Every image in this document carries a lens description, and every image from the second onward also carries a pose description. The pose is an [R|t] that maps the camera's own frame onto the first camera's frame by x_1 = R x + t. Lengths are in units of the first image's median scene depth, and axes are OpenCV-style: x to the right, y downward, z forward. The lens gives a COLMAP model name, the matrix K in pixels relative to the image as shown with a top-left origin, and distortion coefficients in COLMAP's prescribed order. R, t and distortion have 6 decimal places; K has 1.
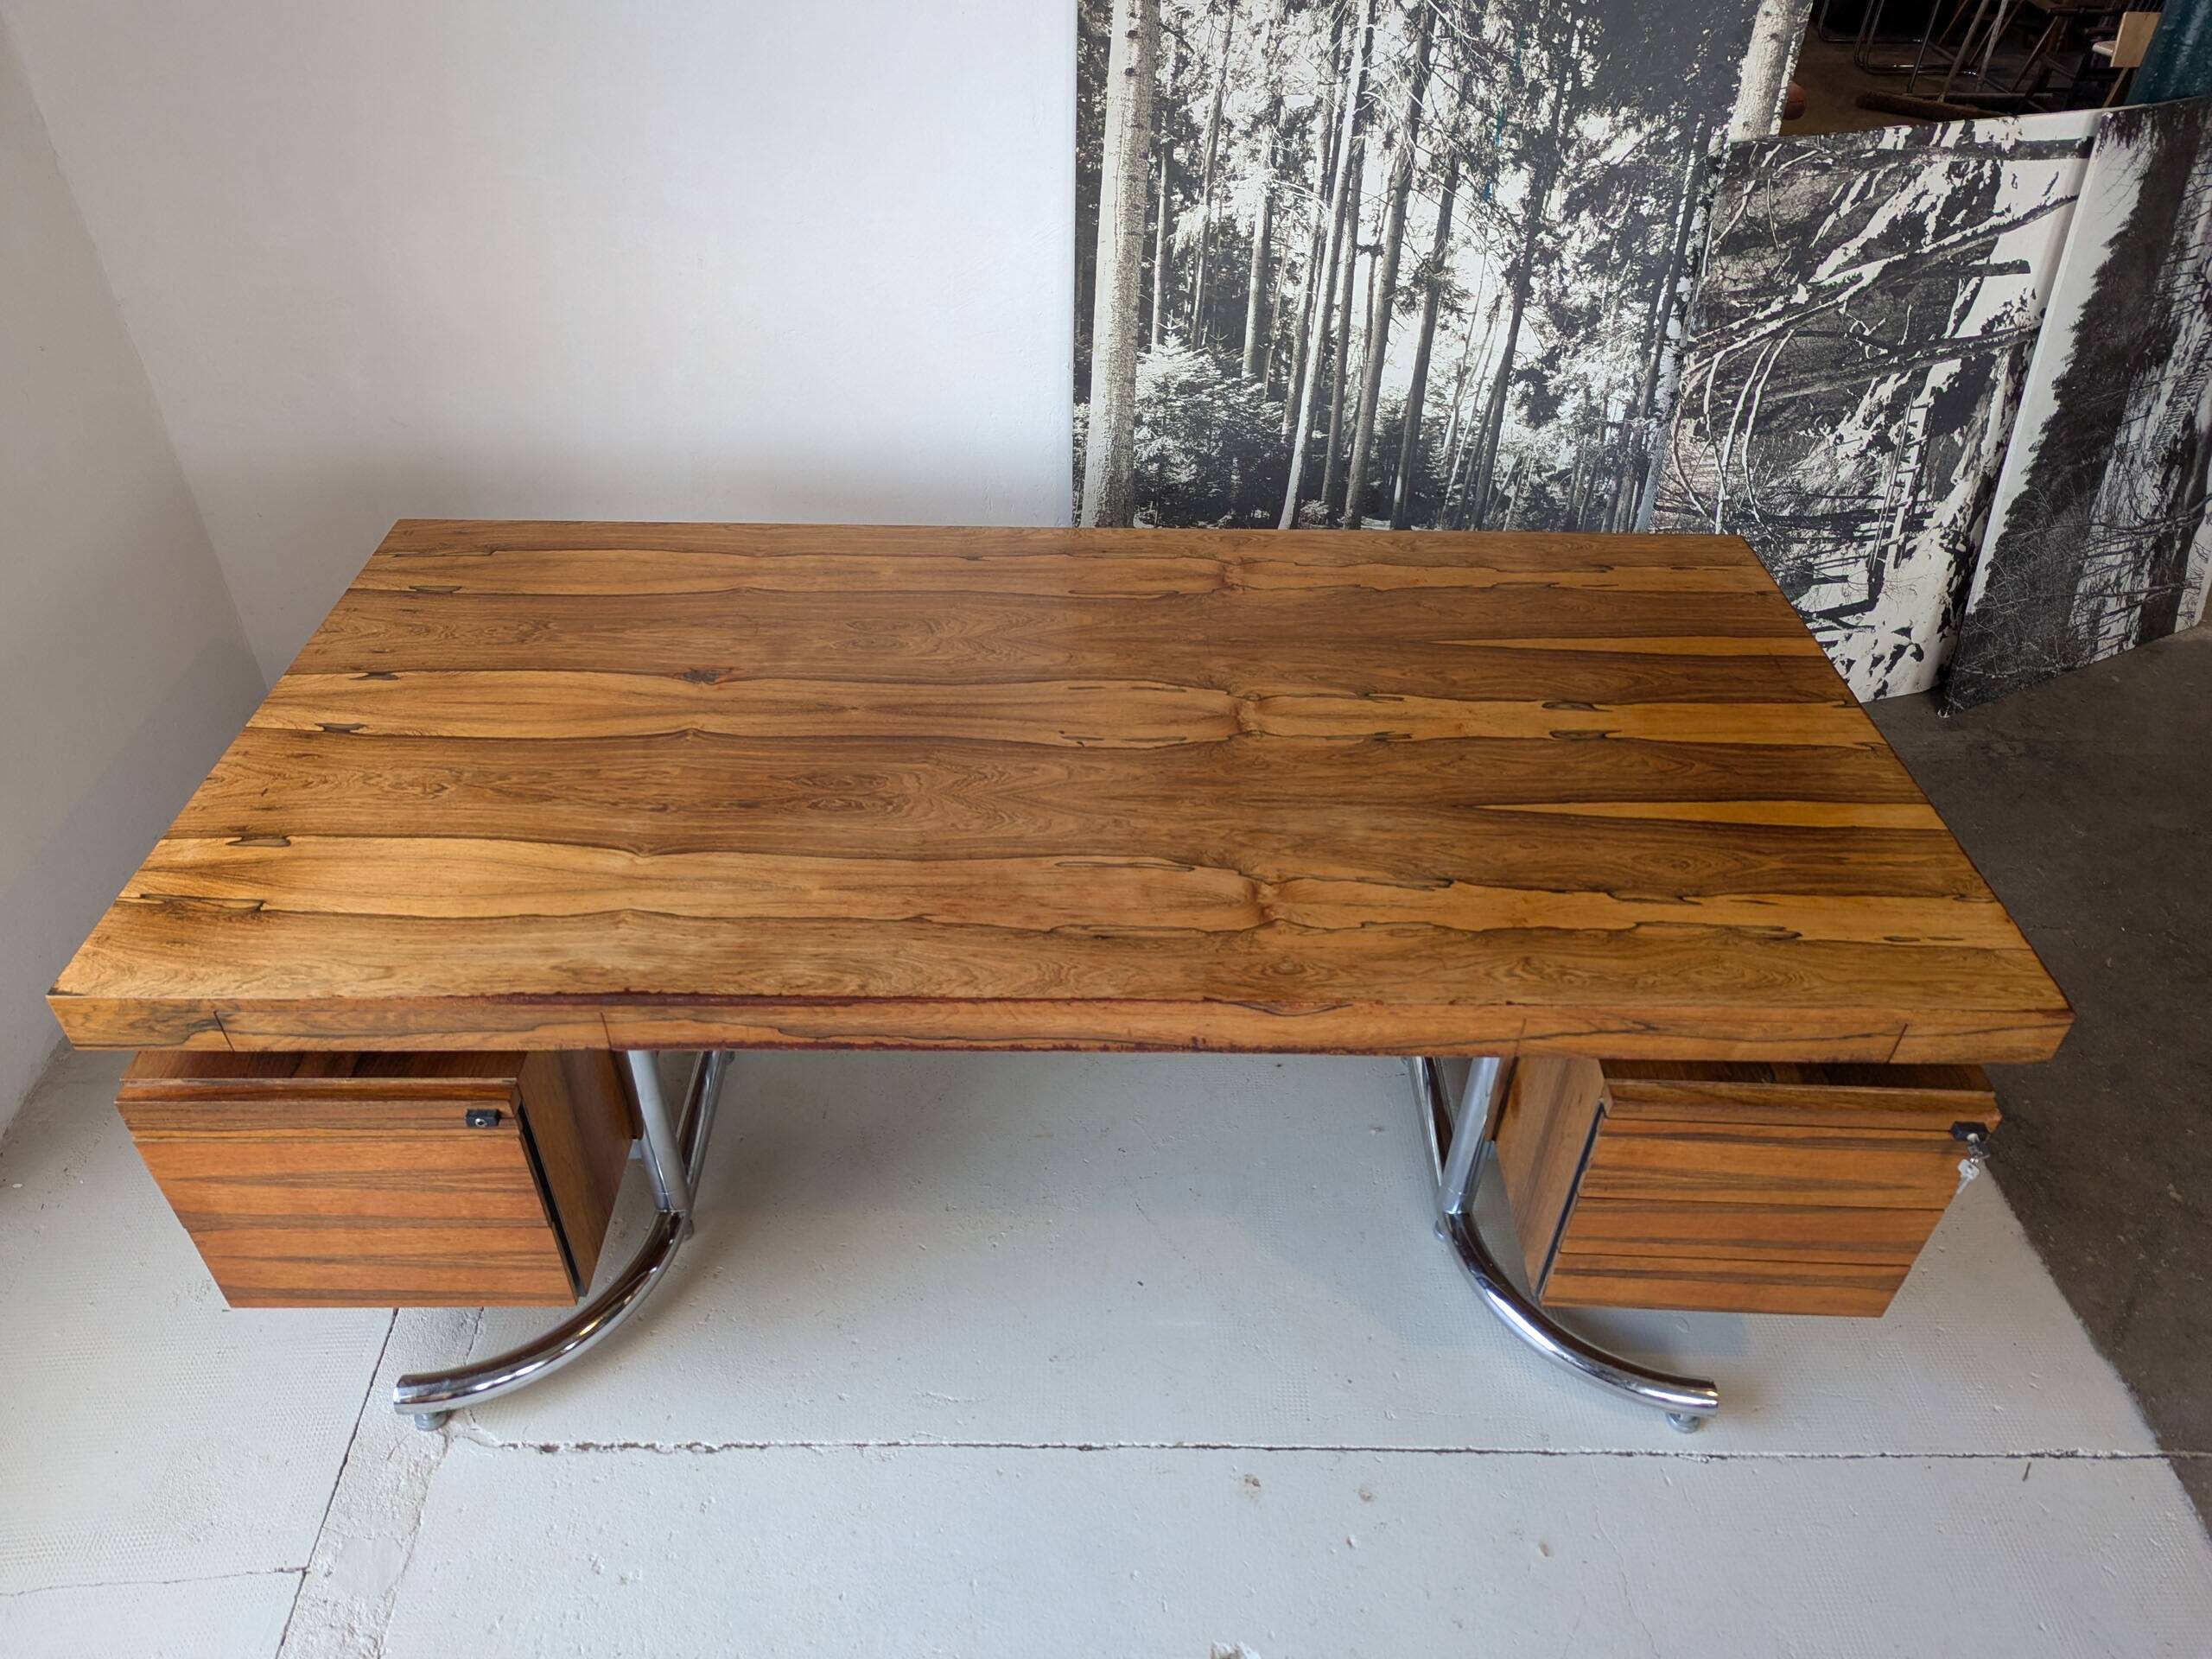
lens RADIAL K [[1549.5, 0, 1087.0], [0, 1549.5, 833.2], [0, 0, 1]] dist [0.074325, -0.072122]
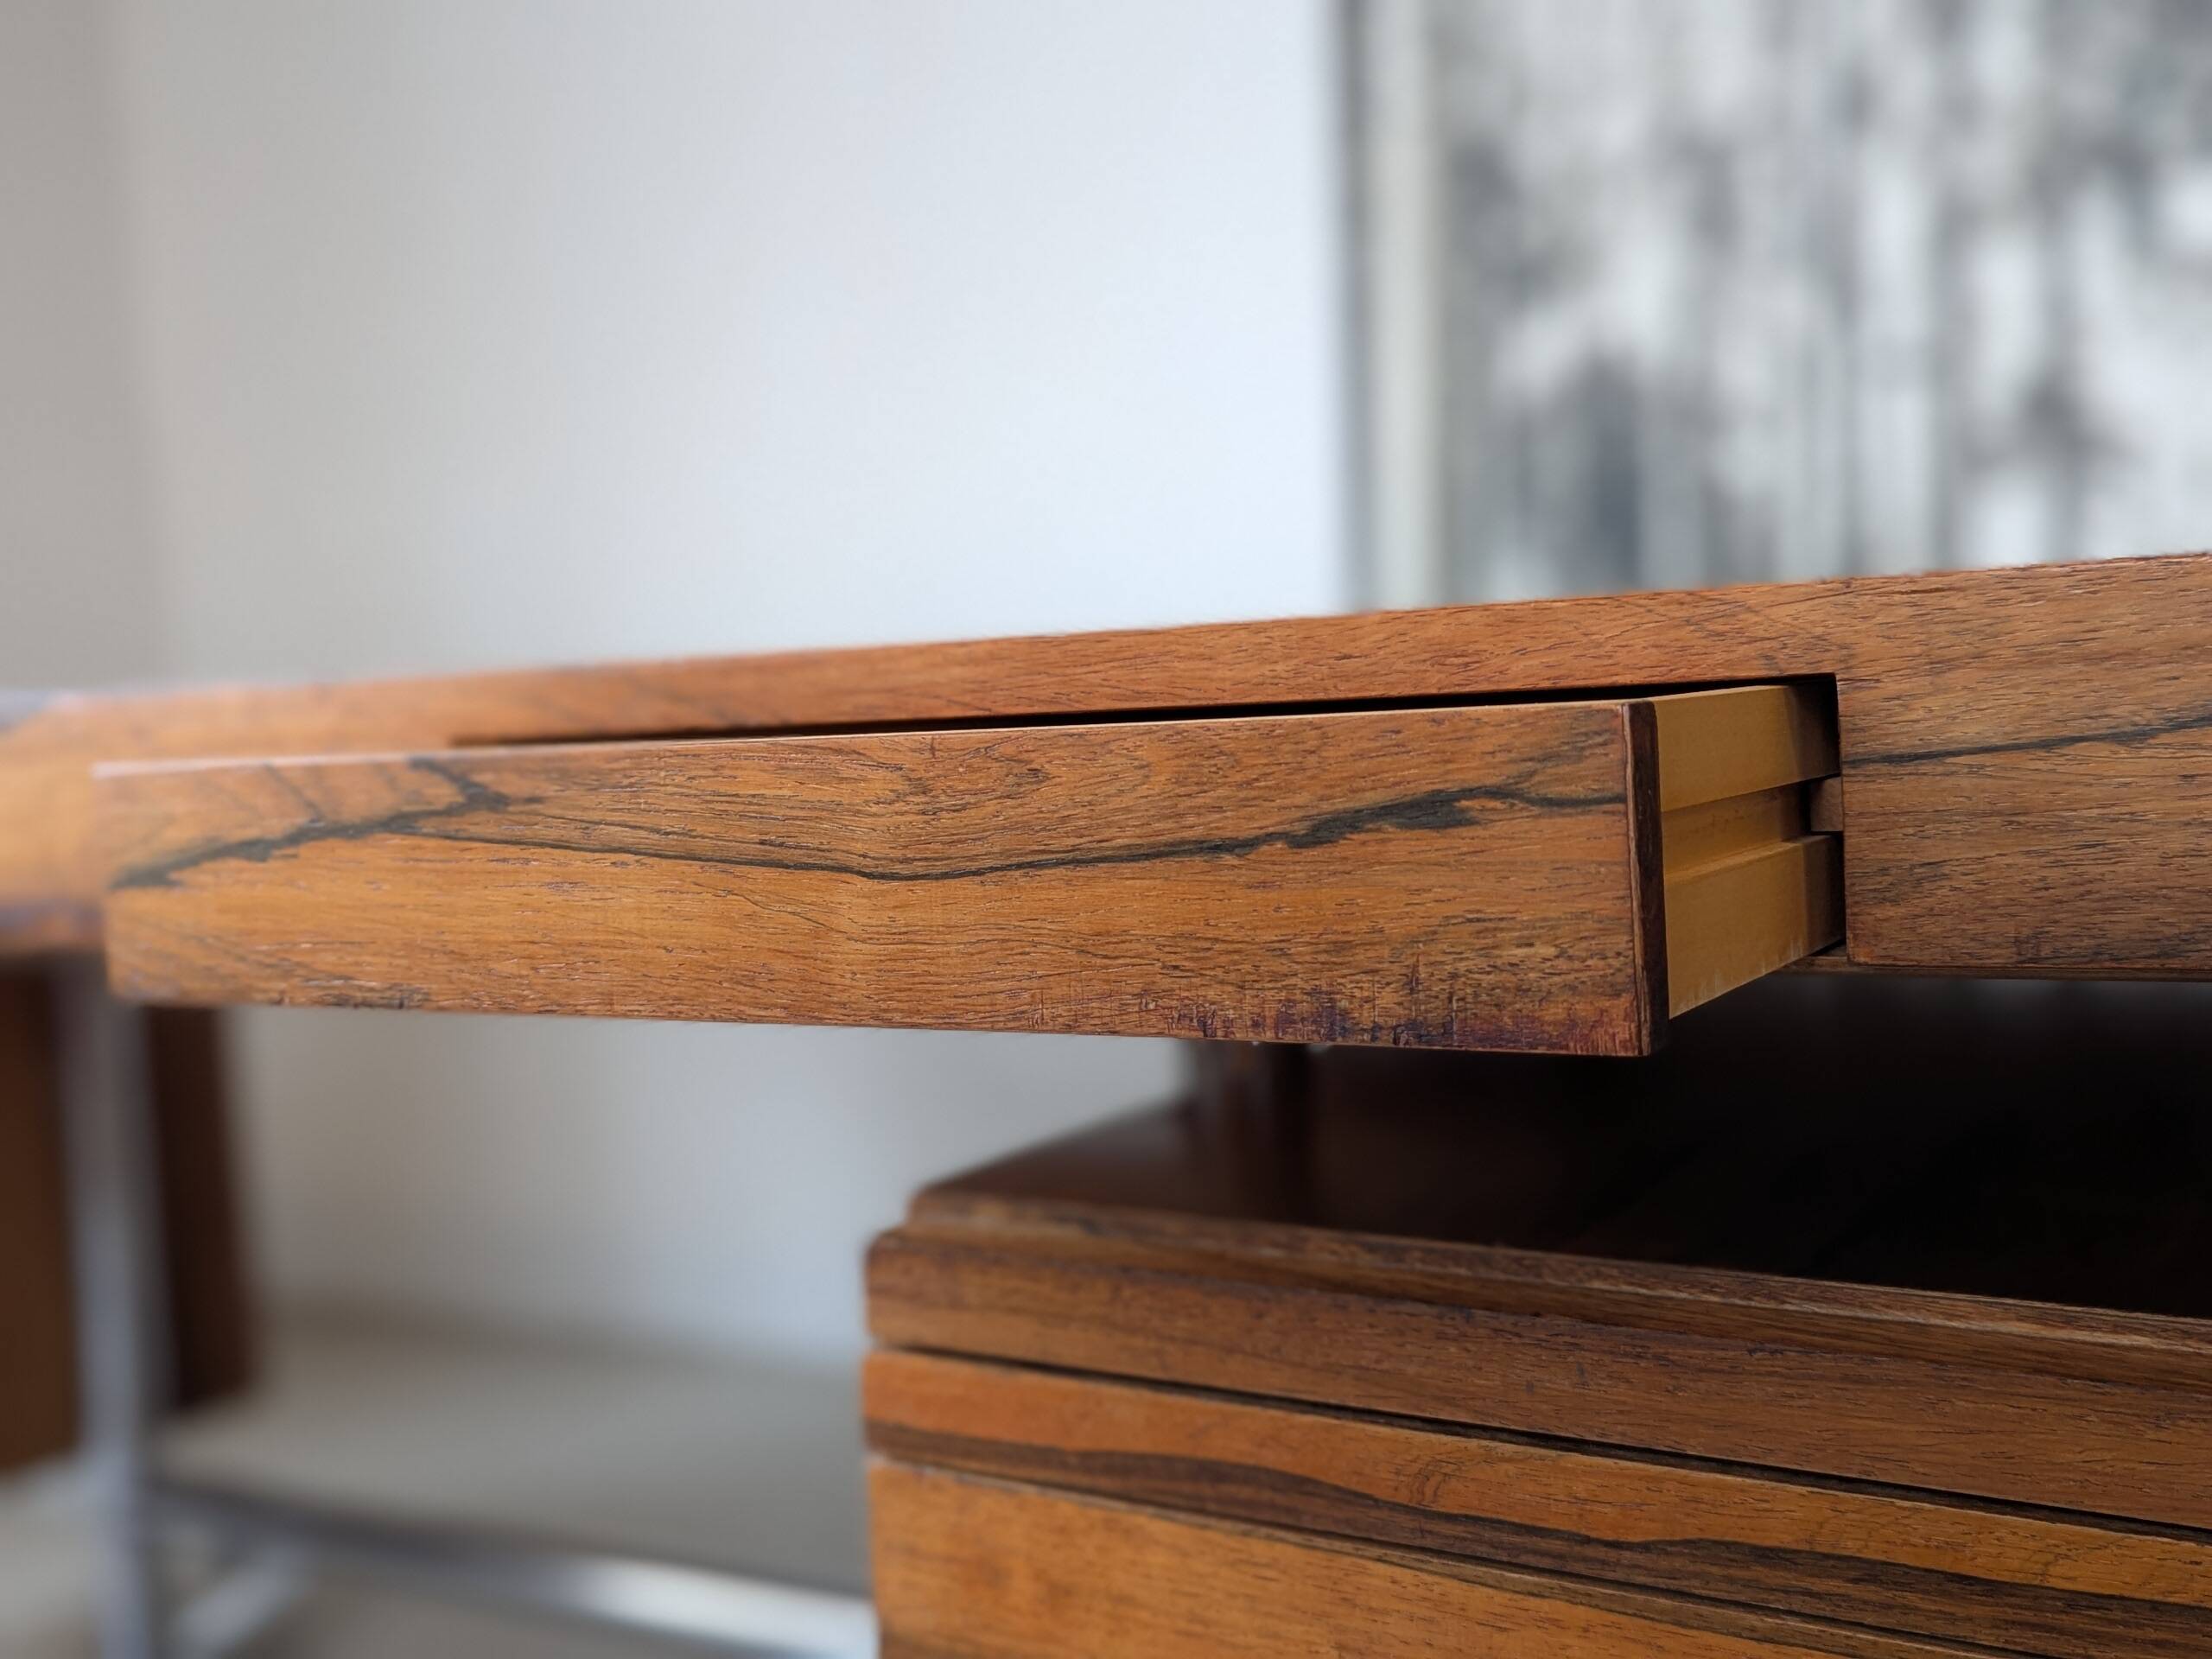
lens RADIAL K [[2401.5, 0, 1108.5], [0, 2401.5, 839.5], [0, 0, 1]] dist [0.047626, -0.041279]
pose [[0.854915, -0.025468, -0.518143, 0.350114], [-0.272921, 0.827321, -0.490973, 0.181747], [0.441174, 0.561152, 0.700338, 0.443416]]
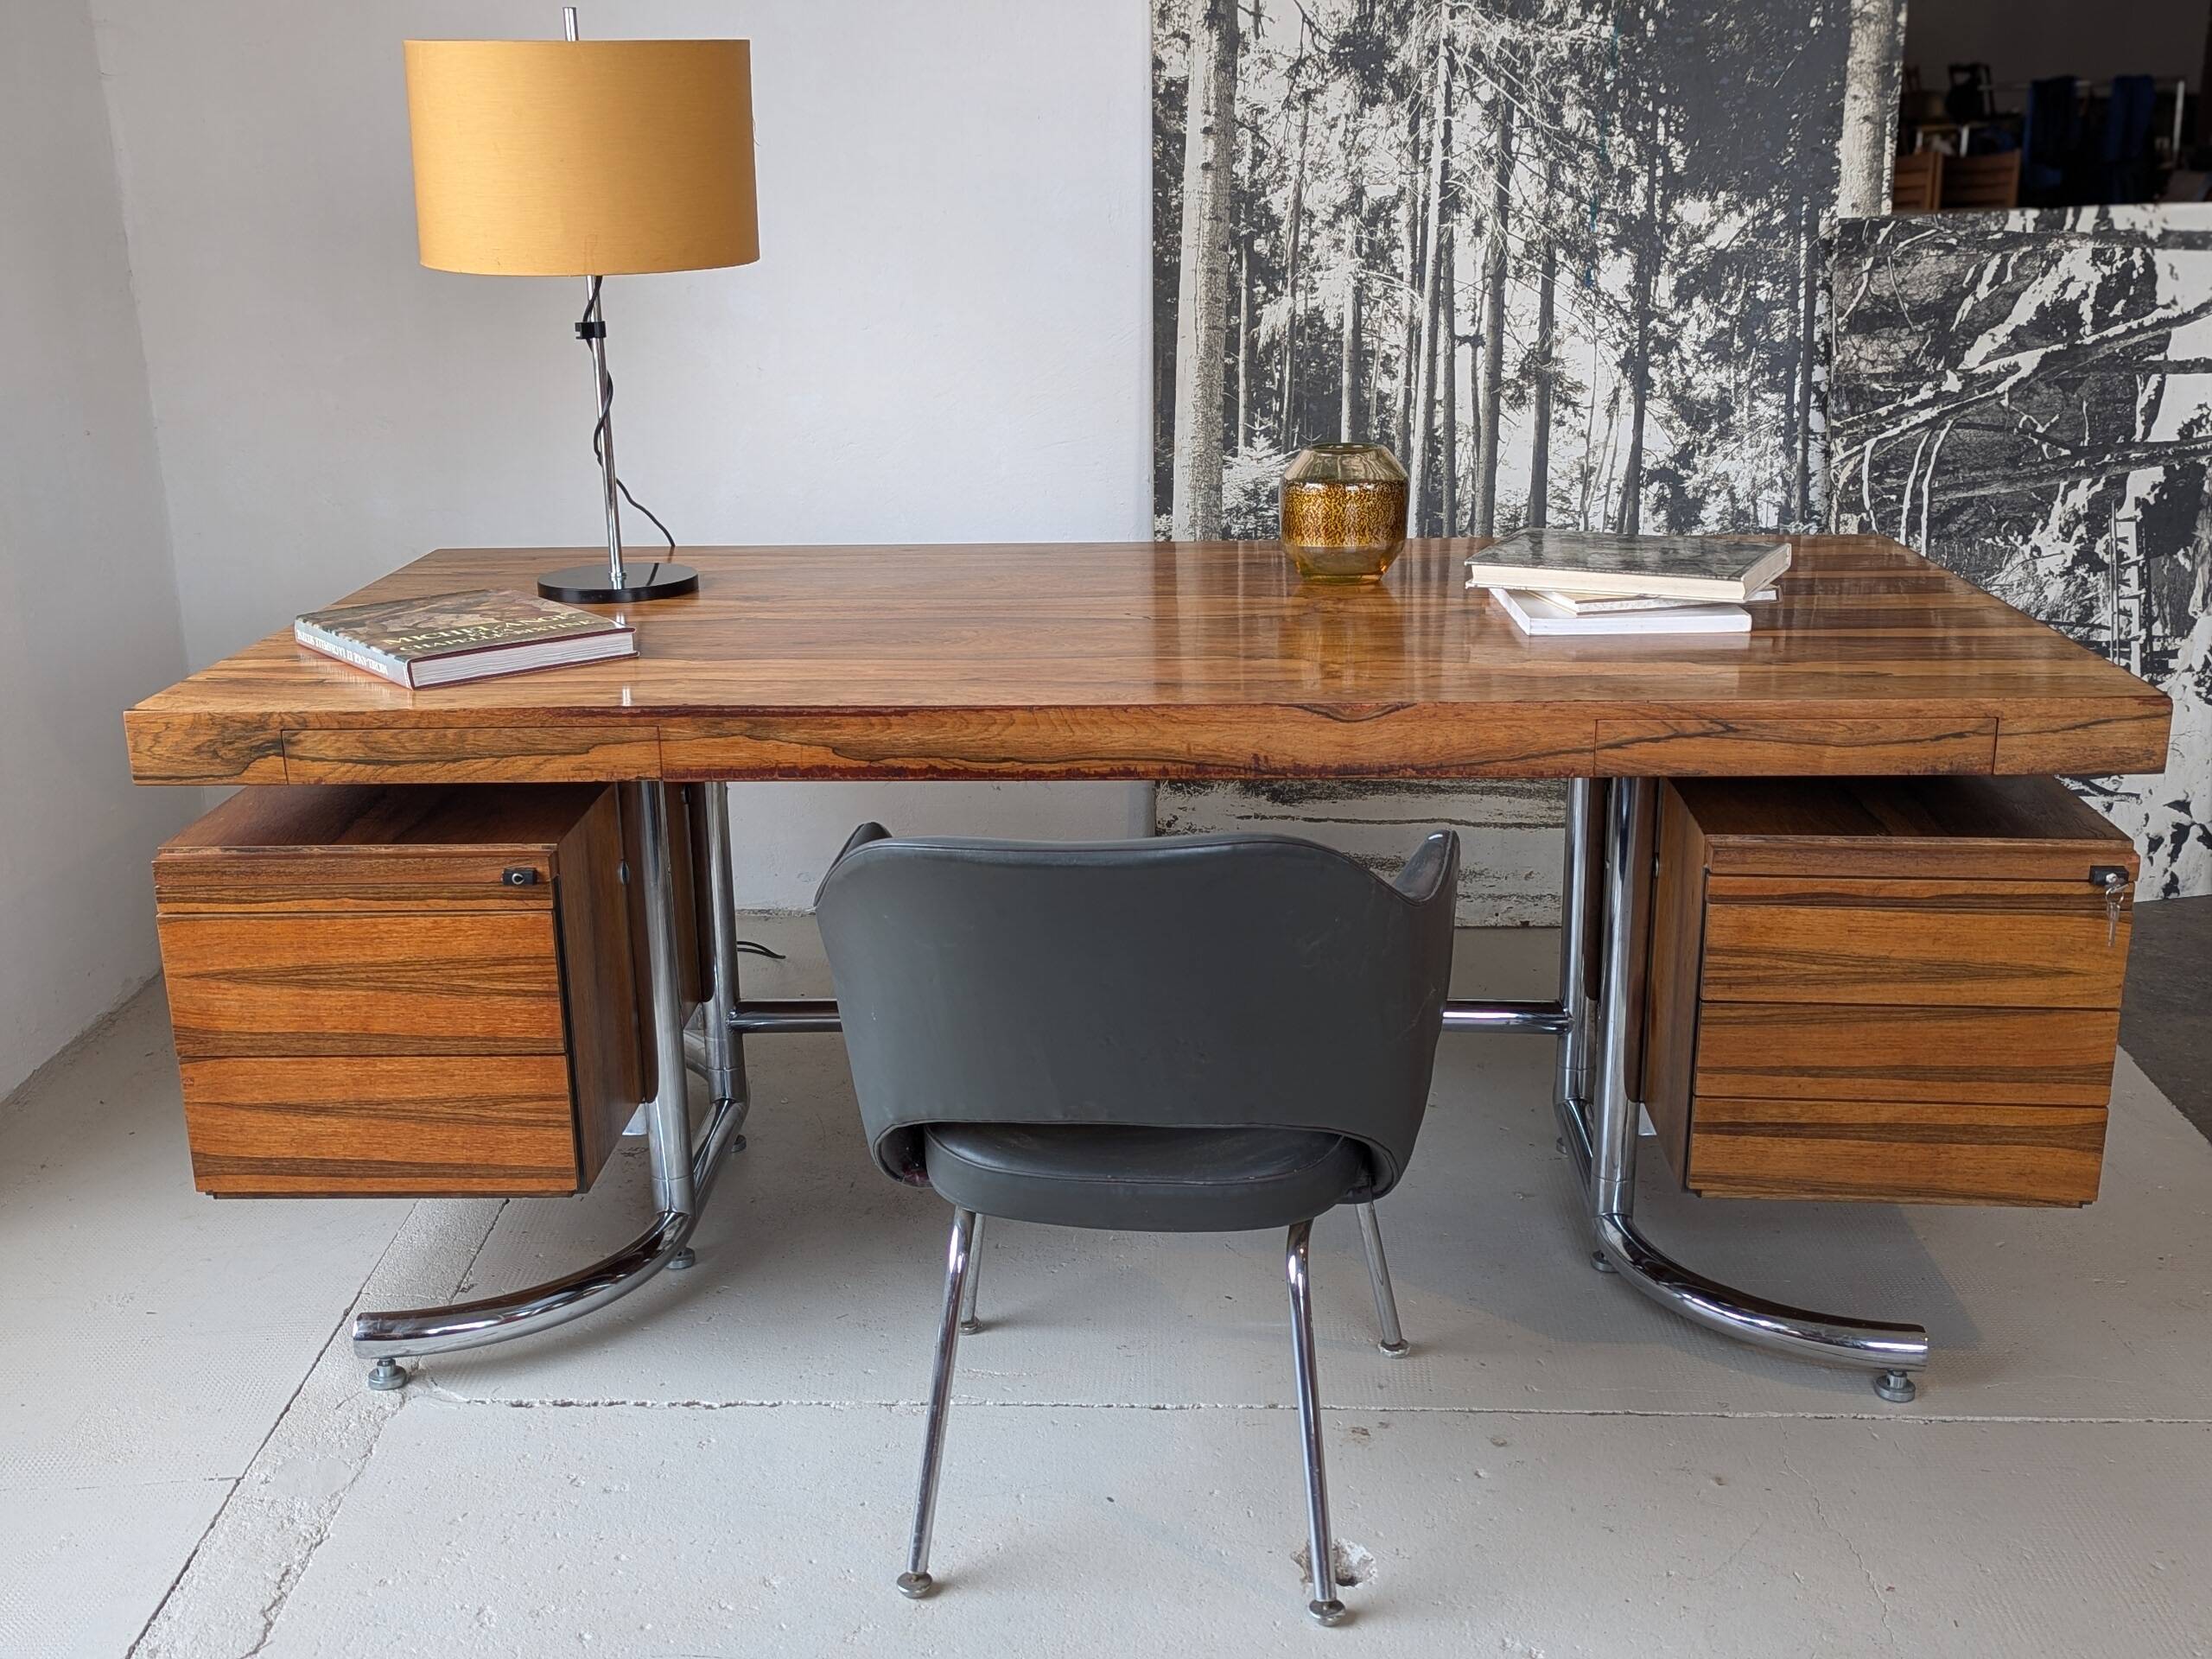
lens RADIAL K [[2370.0, 0, 1090.0], [0, 2370.0, 827.9], [0, 0, 1]] dist [0.066494, -0.061317]
pose [[0.998469, -0.015710, -0.053039, 0.025057], [-0.005937, 0.922856, -0.385099, 0.437845], [0.054997, 0.384824, 0.921350, -0.205756]]
